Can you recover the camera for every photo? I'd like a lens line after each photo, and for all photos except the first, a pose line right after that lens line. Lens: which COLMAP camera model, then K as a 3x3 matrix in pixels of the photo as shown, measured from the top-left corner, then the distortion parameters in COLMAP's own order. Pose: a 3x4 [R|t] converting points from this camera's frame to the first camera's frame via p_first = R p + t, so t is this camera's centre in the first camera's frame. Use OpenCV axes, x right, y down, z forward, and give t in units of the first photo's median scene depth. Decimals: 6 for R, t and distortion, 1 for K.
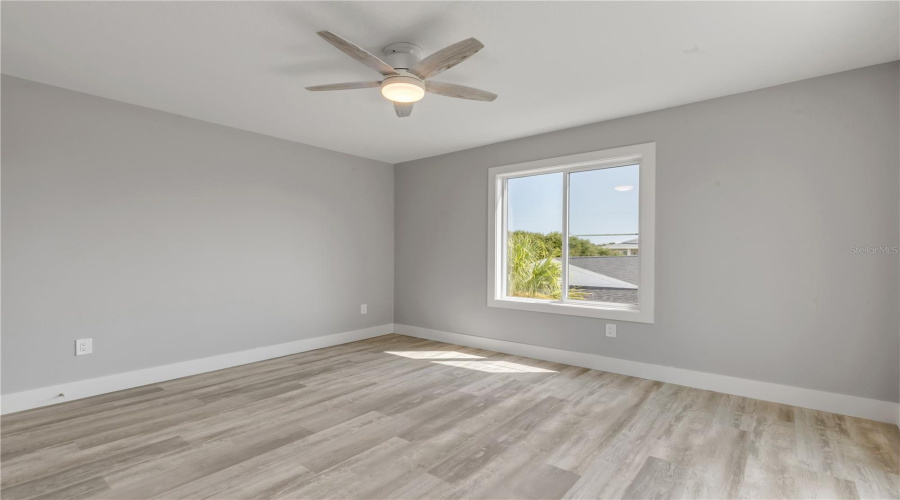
lens RADIAL K [[405.1, 0, 450.0], [0, 405.1, 250.0], [0, 0, 1]] dist [-0.000127, 0.000075]
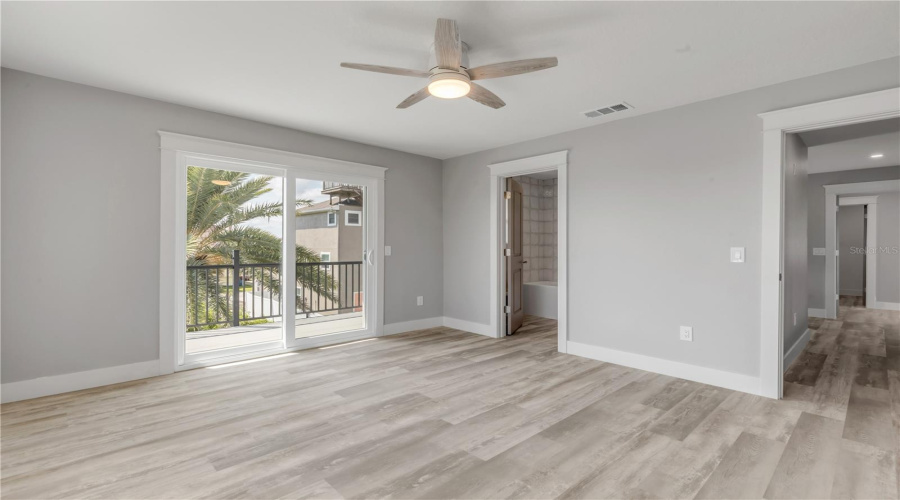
lens RADIAL K [[405.1, 0, 450.0], [0, 405.1, 250.0], [0, 0, 1]] dist [-0.000127, 0.000075]
pose [[-0.992436, -0.005709, 0.122629, -0.239820], [-0.005805, 0.999983, -0.000421, 0.014260], [-0.122625, -0.001130, -0.992452, 1.969767]]
